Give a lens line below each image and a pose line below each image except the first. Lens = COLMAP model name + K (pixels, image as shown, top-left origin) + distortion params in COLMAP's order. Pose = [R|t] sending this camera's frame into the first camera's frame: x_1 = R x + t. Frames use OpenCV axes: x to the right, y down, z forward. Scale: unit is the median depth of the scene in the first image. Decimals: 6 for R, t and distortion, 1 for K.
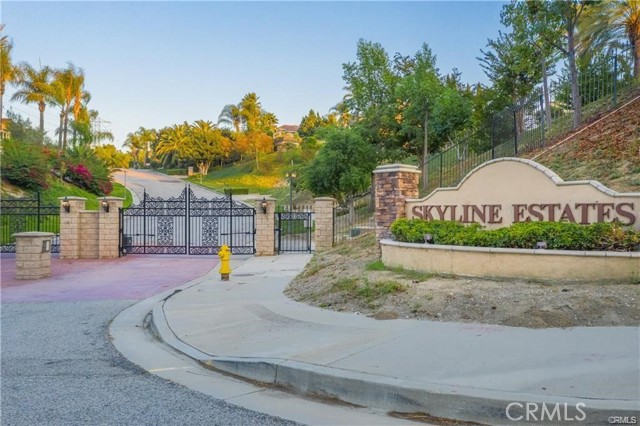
lens RADIAL K [[499.6, 0, 320.0], [0, 499.6, 213.0], [0, 0, 1]] dist [0.001746, 0.005010]
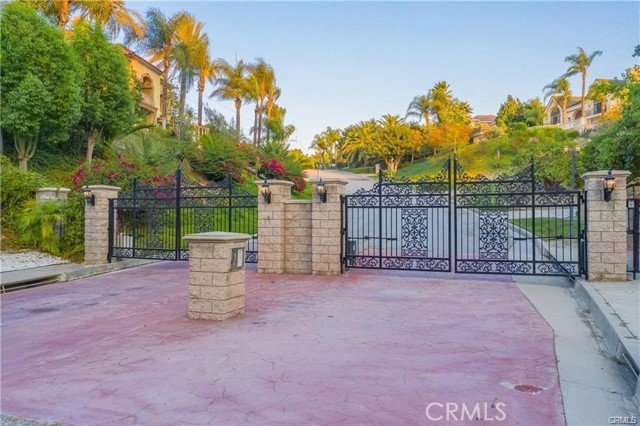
lens RADIAL K [[499.6, 0, 320.0], [0, 499.6, 213.0], [0, 0, 1]] dist [0.001746, 0.005010]
pose [[0.940067, -0.004953, -0.340952, -0.076162], [0.003712, 0.999984, -0.004292, 0.005335], [0.340968, 0.002769, 0.940071, 0.142524]]
